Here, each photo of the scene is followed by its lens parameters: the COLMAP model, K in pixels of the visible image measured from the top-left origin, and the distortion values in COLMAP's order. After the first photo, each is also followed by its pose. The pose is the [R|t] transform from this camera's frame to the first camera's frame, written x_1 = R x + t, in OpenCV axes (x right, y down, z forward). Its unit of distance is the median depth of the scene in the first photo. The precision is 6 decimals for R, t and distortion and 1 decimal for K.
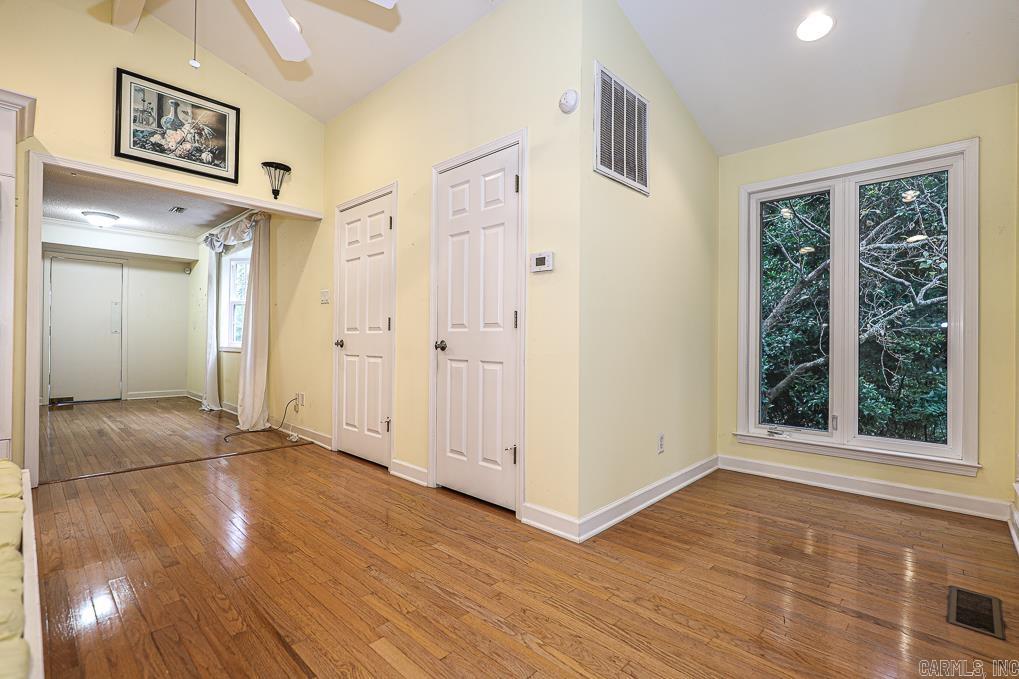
lens RADIAL K [[468.8, 0, 508.2], [0, 468.8, 336.4], [0, 0, 1]] dist [-0.021852, 0.007625]
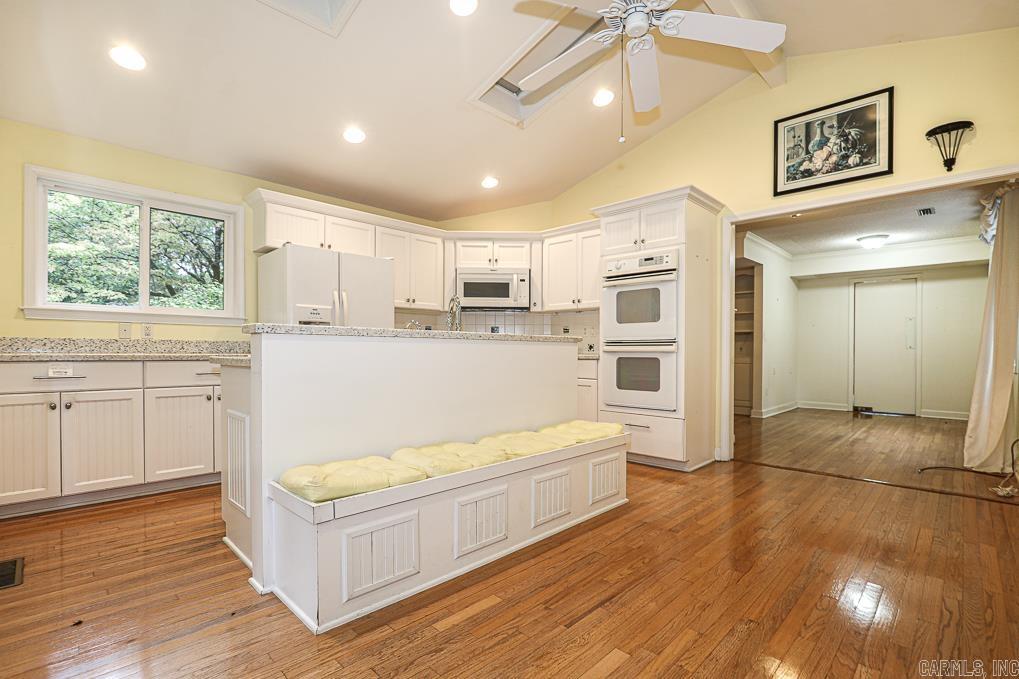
lens RADIAL K [[468.8, 0, 527.1], [0, 468.8, 354.3], [0, 0, 1]] dist [-0.021852, 0.007625]
pose [[0.010167, -0.003390, -0.999943, 0.286682], [0.004198, 0.999986, -0.003348, 0.009800], [0.999940, -0.004163, 0.010181, 0.319627]]
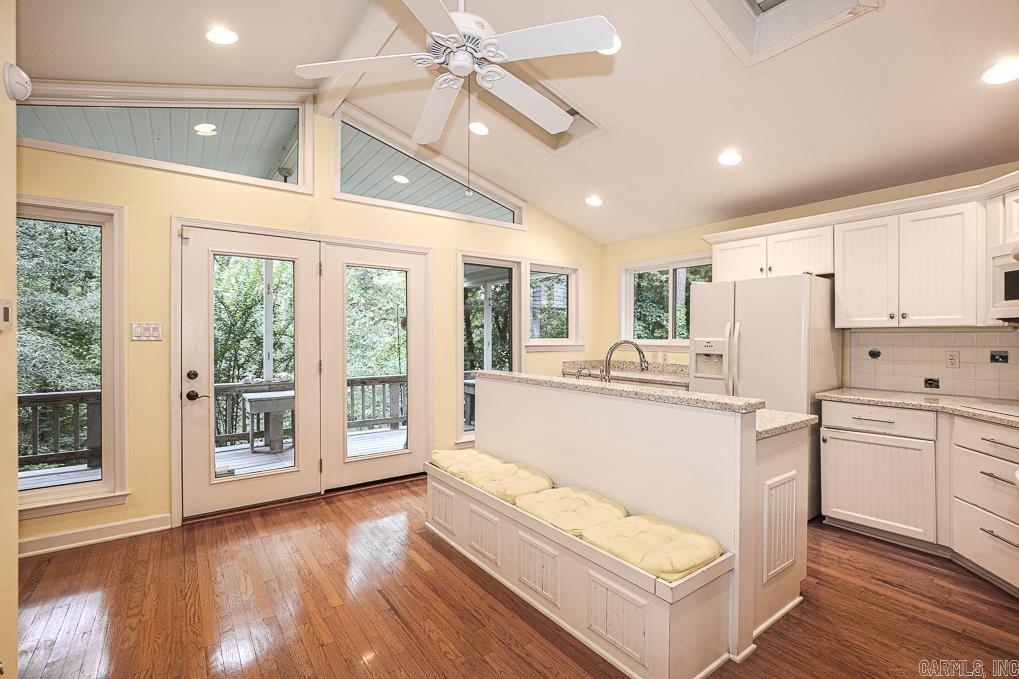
lens RADIAL K [[468.8, 0, 512.2], [0, 468.8, 339.6], [0, 0, 1]] dist [-0.021852, 0.007625]
pose [[-0.985293, -0.014896, 0.170222, -0.468163], [-0.014353, 0.999887, 0.004419, -0.096558], [-0.170268, 0.001911, -0.985396, 0.993500]]
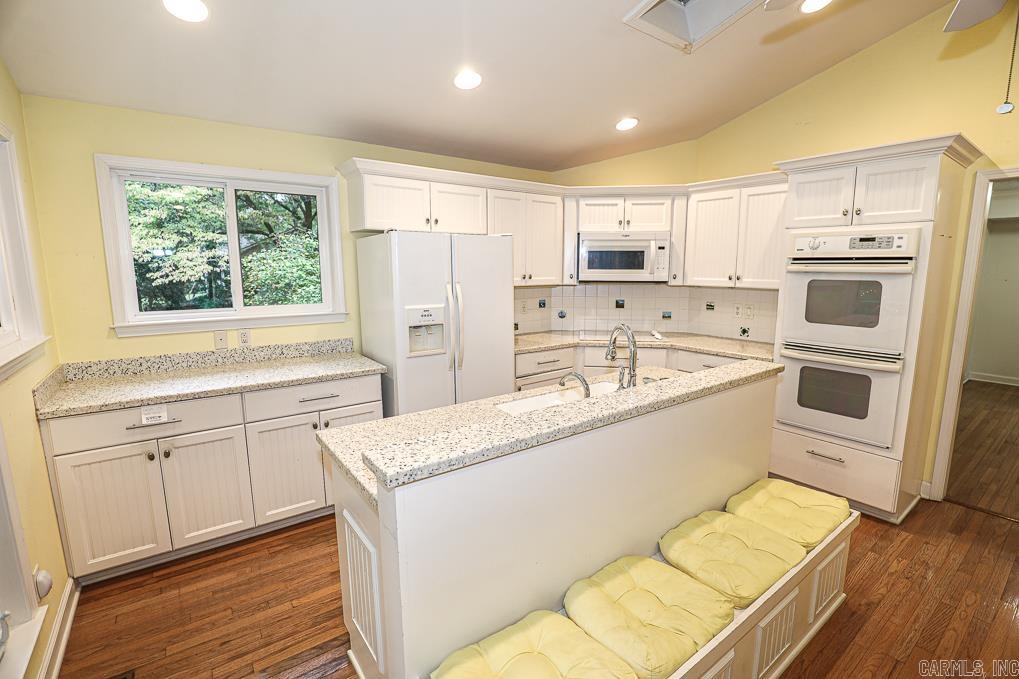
lens RADIAL K [[468.8, 0, 531.6], [0, 468.8, 340.5], [0, 0, 1]] dist [-0.021852, 0.007625]
pose [[-0.145562, 0.142750, -0.978996, 0.068951], [0.004939, 0.989628, 0.143566, -0.157716], [0.989337, 0.016062, -0.144757, 0.179054]]
